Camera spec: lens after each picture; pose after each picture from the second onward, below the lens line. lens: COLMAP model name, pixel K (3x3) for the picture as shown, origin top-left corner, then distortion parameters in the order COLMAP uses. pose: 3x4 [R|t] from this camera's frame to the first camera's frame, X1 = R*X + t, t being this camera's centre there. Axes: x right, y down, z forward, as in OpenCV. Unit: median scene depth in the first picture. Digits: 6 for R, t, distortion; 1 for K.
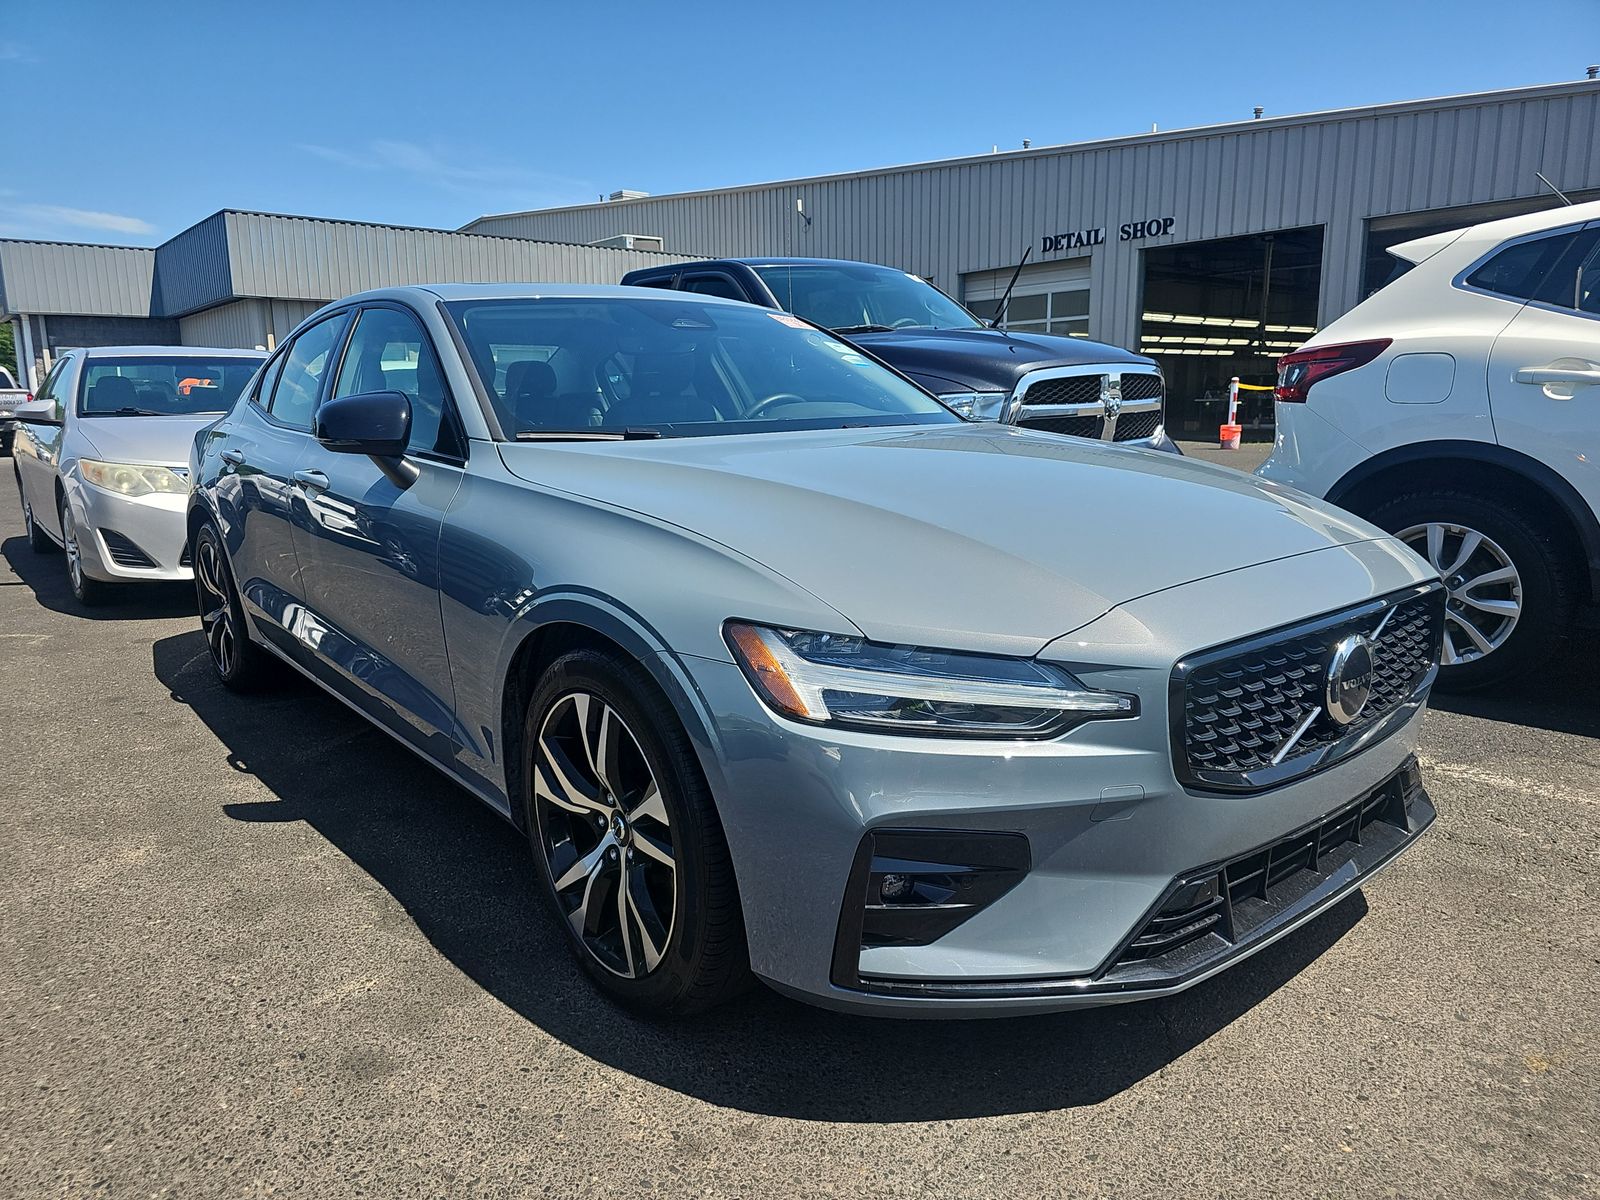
lens RADIAL K [[1060.2, 0, 800.0], [0, 1060.2, 600.0], [0, 0, 1]] dist [0.019889, -0.023318]
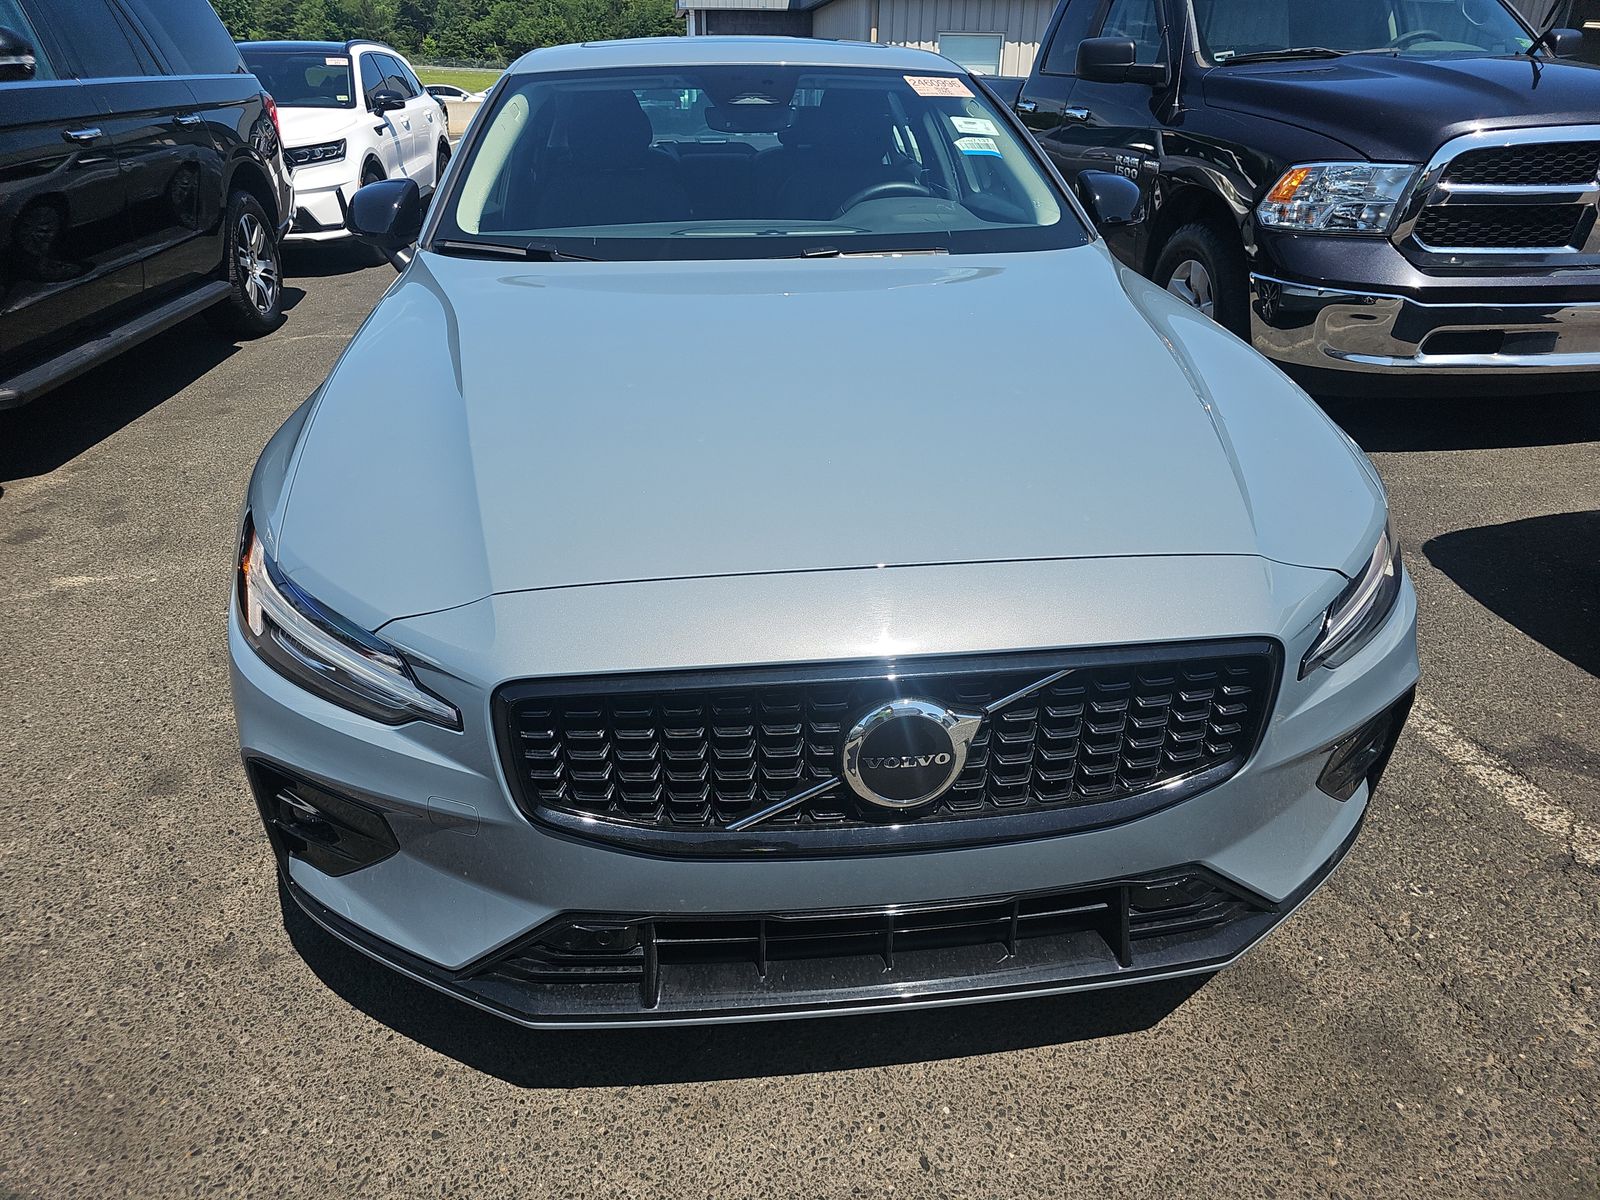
lens RADIAL K [[1060.2, 0, 800.0], [0, 1060.2, 600.0], [0, 0, 1]] dist [0.019889, -0.023318]
pose [[0.839084, 0.250278, -0.483011, 0.547045], [-0.118008, 0.950483, 0.287500, -0.153328], [0.531048, -0.184238, 0.827070, 0.286543]]
